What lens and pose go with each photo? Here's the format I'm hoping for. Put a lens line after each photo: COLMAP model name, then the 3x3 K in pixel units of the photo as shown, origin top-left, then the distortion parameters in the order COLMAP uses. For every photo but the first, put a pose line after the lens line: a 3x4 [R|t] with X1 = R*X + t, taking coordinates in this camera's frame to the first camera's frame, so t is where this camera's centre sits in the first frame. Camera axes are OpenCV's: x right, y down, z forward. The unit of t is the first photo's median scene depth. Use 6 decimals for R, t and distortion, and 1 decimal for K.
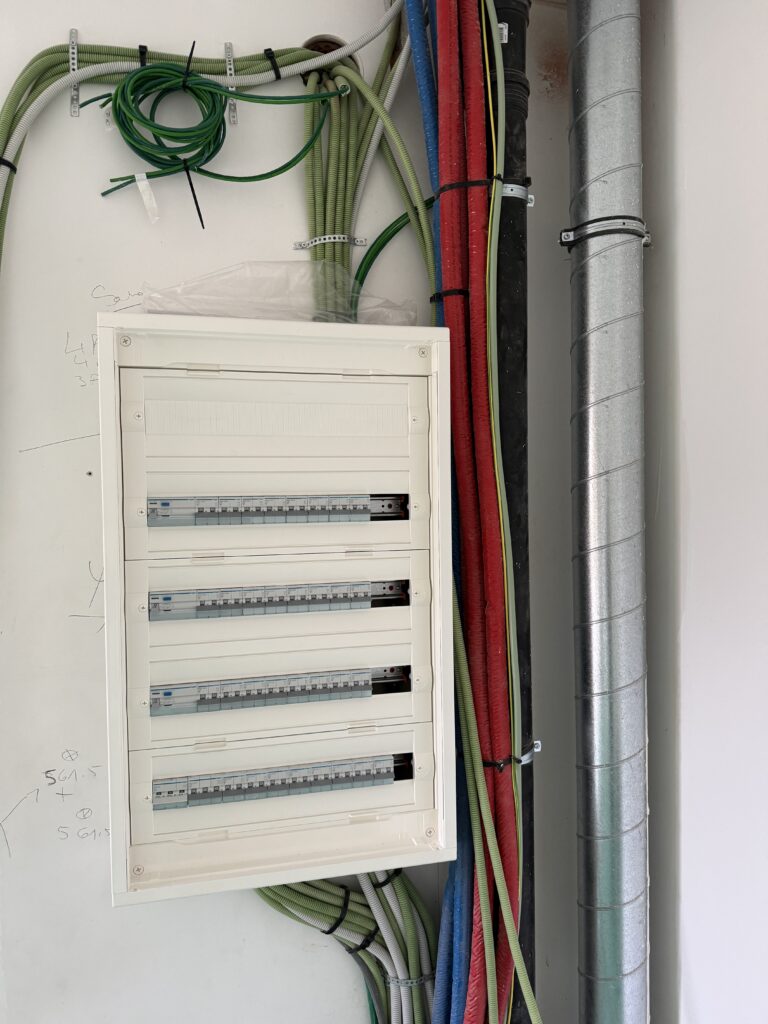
lens RADIAL K [[718.3, 0, 384.0], [0, 718.3, 512.0], [0, 0, 1]] dist [0.083522, -0.114449]
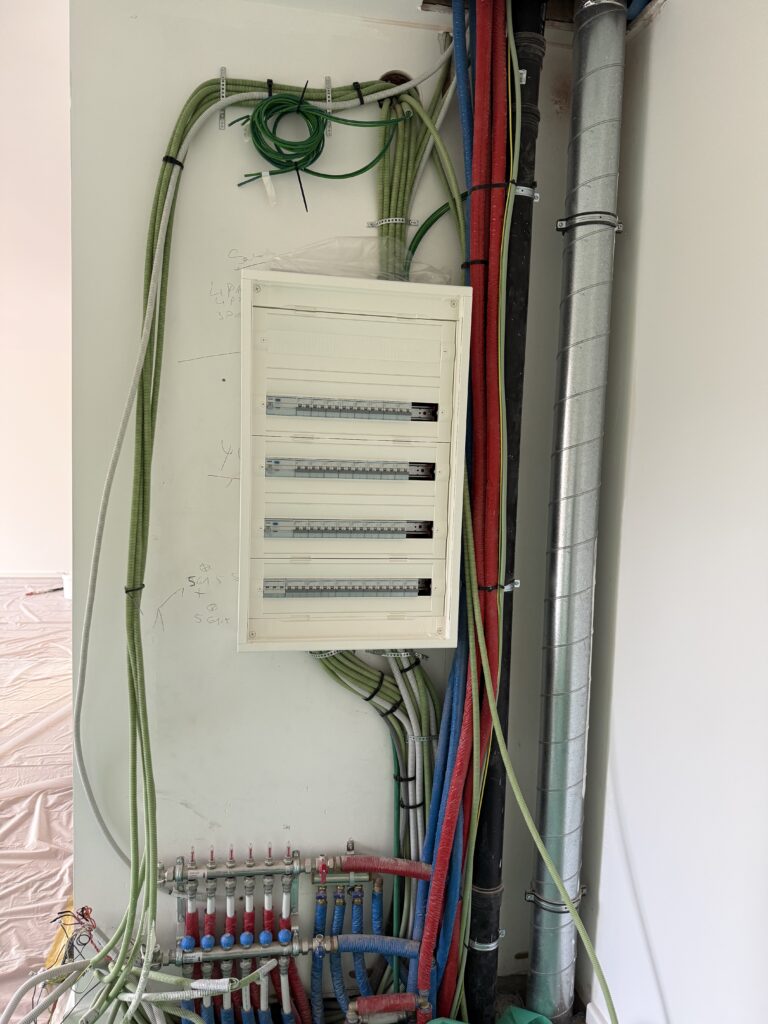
lens RADIAL K [[703.5, 0, 384.0], [0, 703.5, 512.0], [0, 0, 1]] dist [0.106908, -0.179727]
pose [[0.997866, 0.050487, -0.041413, -0.004877], [-0.047691, 0.996684, 0.065934, 0.103751], [0.044604, -0.063818, 0.996964, -0.438715]]
